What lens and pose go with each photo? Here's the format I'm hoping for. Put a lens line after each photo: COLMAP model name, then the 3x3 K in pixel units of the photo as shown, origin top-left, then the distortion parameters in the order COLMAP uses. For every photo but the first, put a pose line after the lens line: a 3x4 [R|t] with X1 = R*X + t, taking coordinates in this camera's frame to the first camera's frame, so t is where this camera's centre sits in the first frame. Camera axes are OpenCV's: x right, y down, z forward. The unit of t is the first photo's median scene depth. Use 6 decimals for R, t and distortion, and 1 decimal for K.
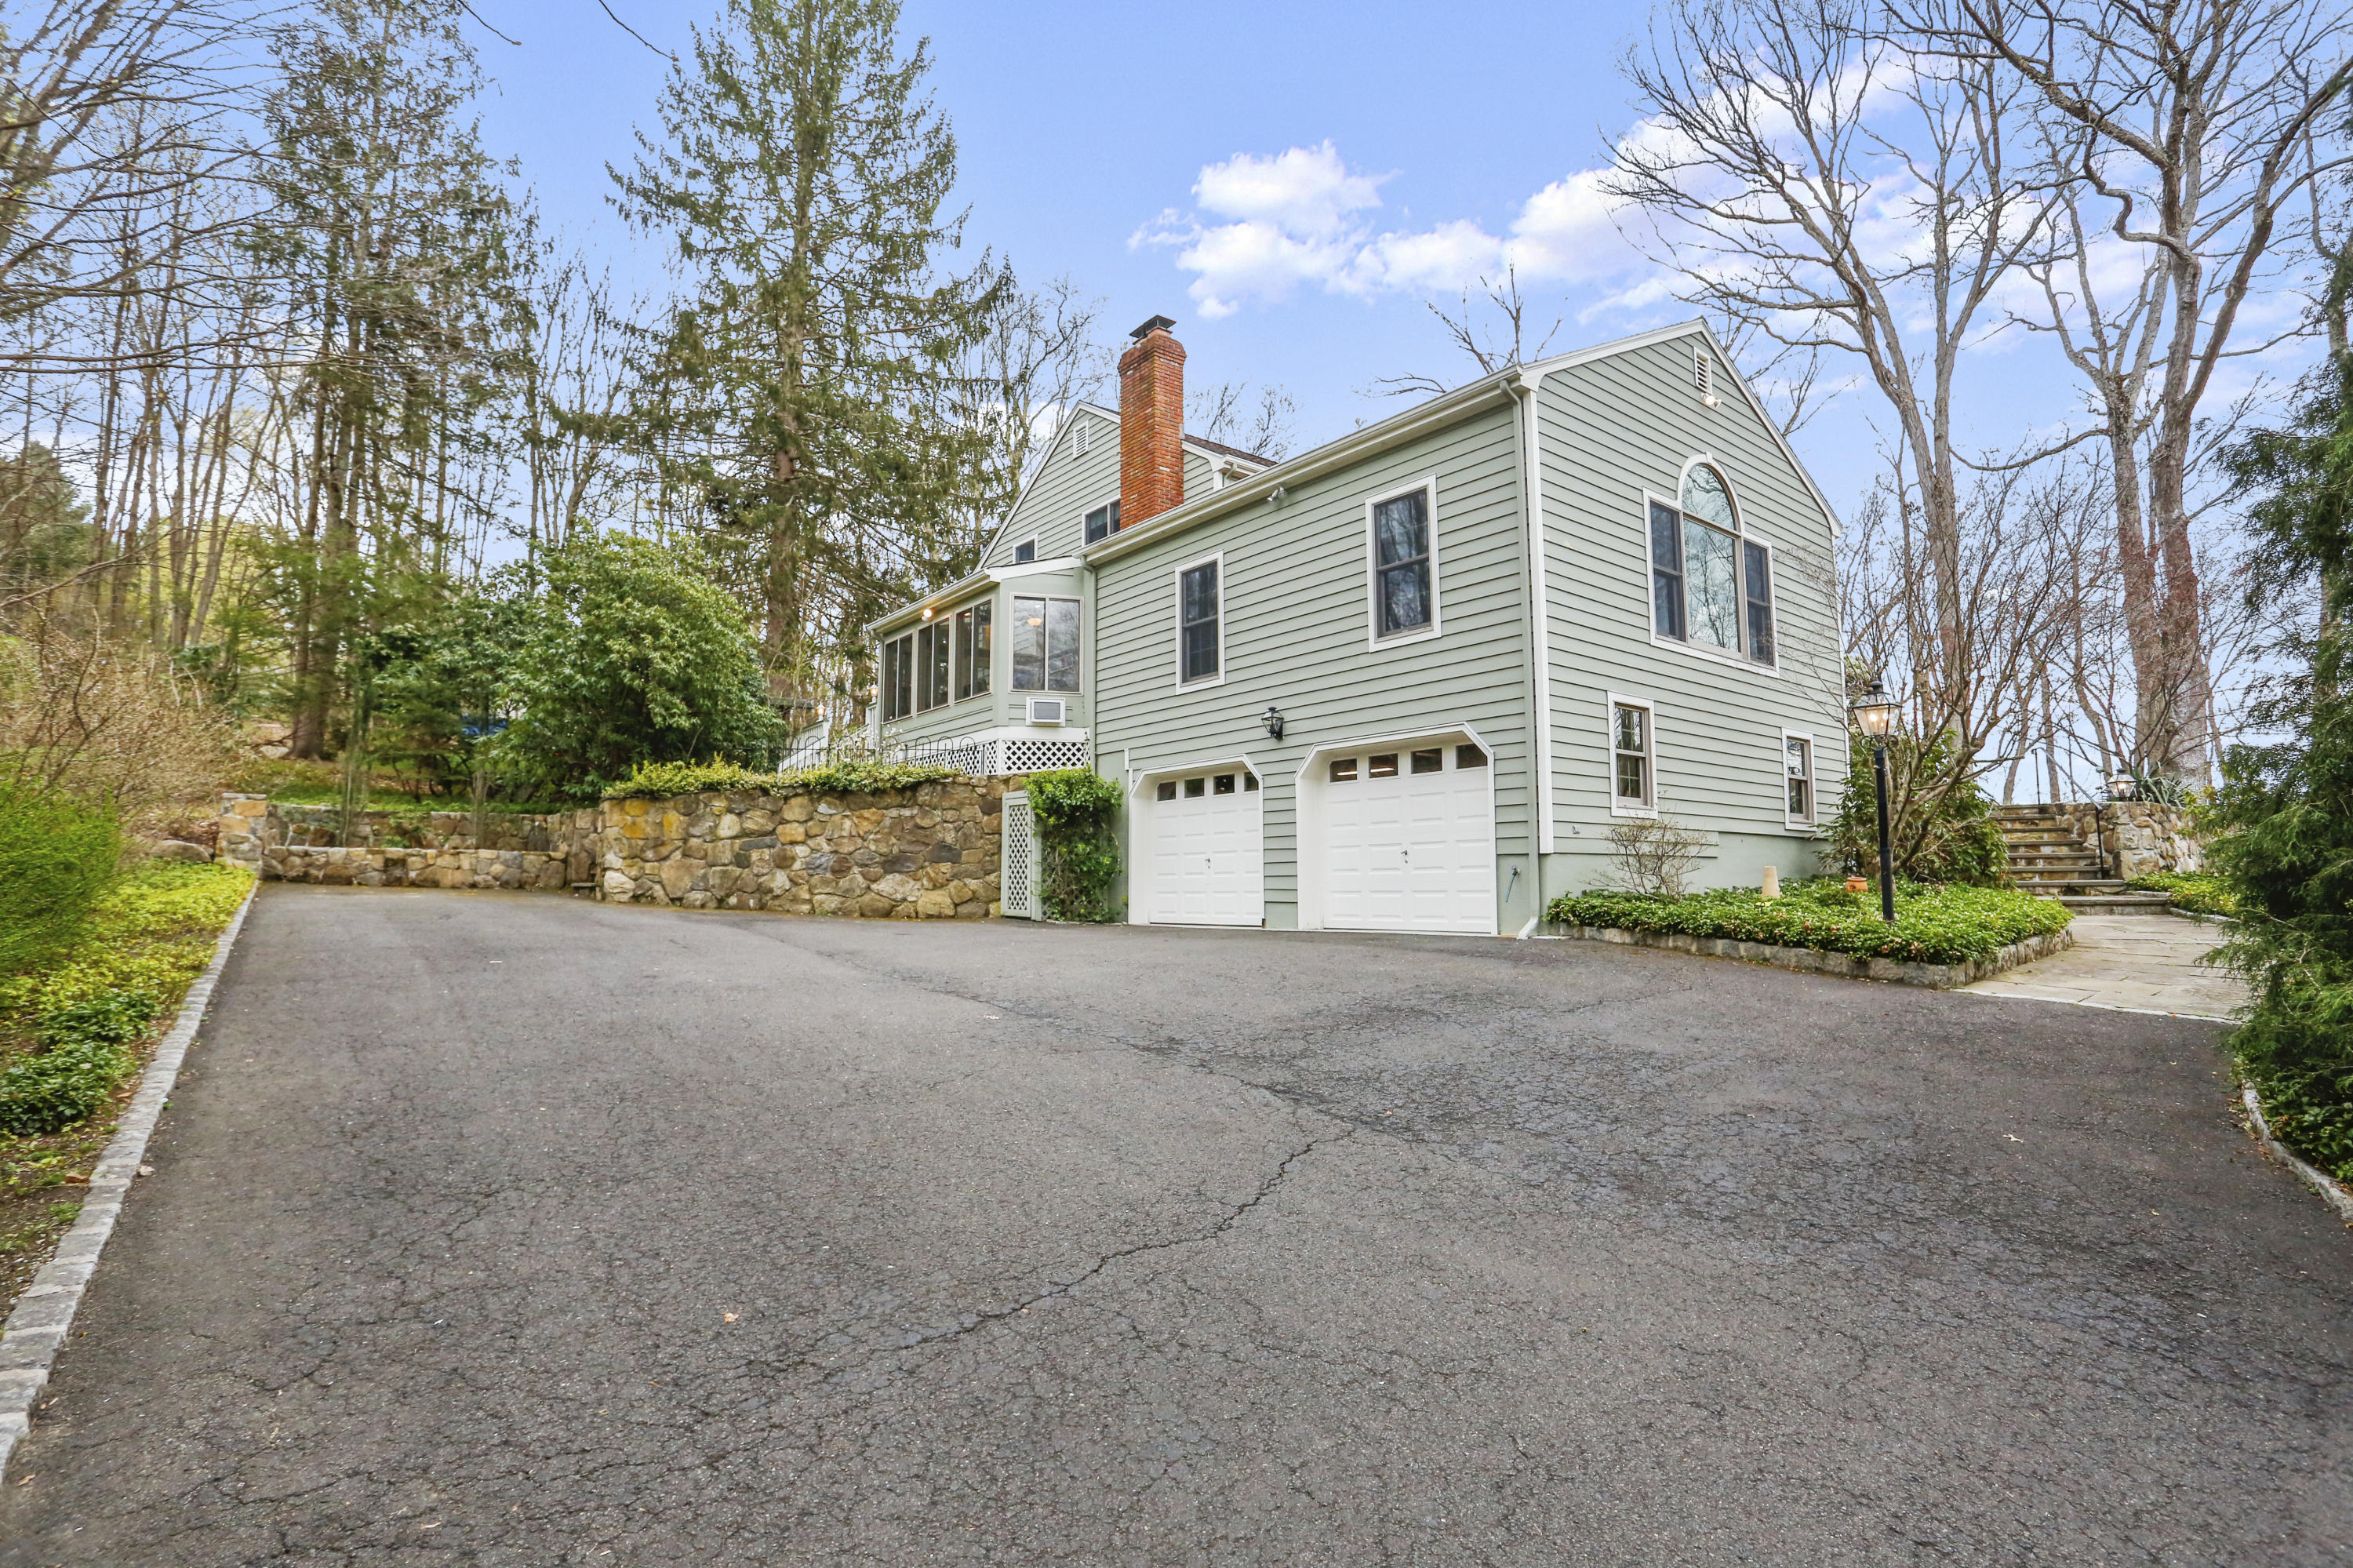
lens RADIAL K [[1124.1, 0, 1169.6], [0, 1124.1, 795.1], [0, 0, 1]] dist [-0.065524, 0.025108]
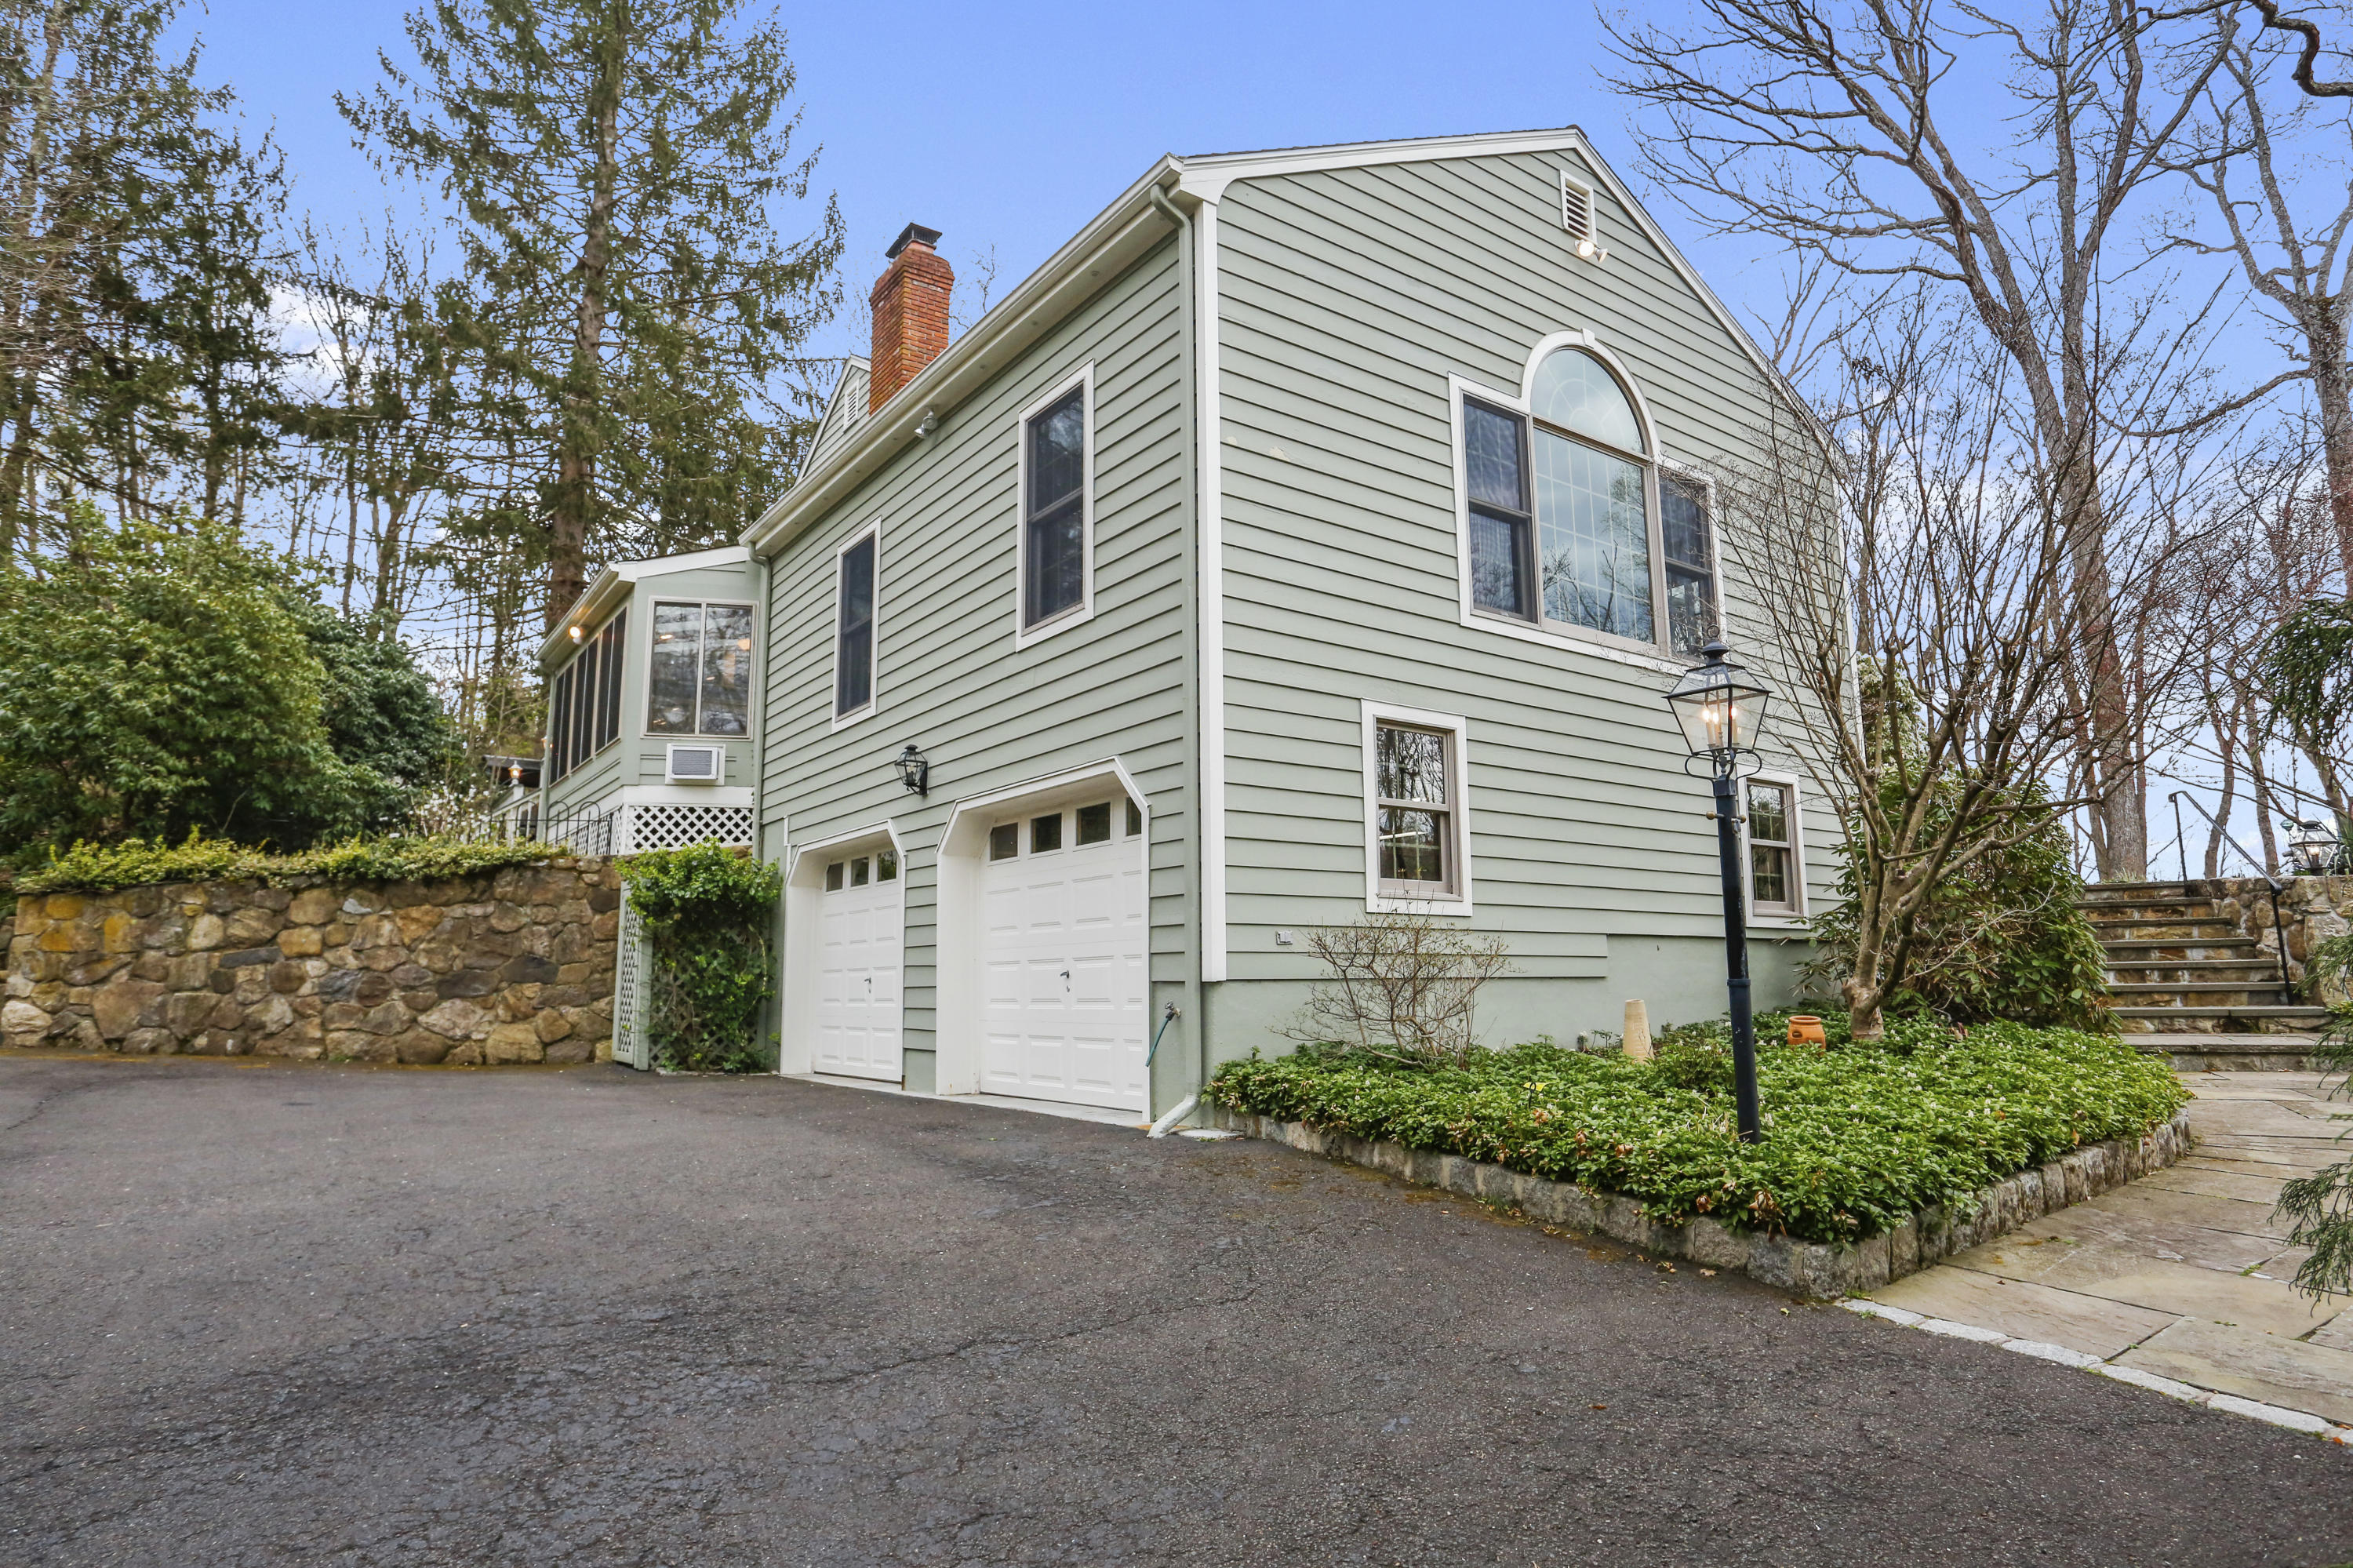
lens RADIAL K [[1302.8, 0, 1177.8], [0, 1302.8, 796.8], [0, 0, 1]] dist [-0.057722, 0.030224]
pose [[0.999006, -0.013263, -0.042552, 0.244404], [0.010511, 0.997878, -0.064260, 0.000848], [0.043314, 0.063749, 0.997026, 0.234718]]
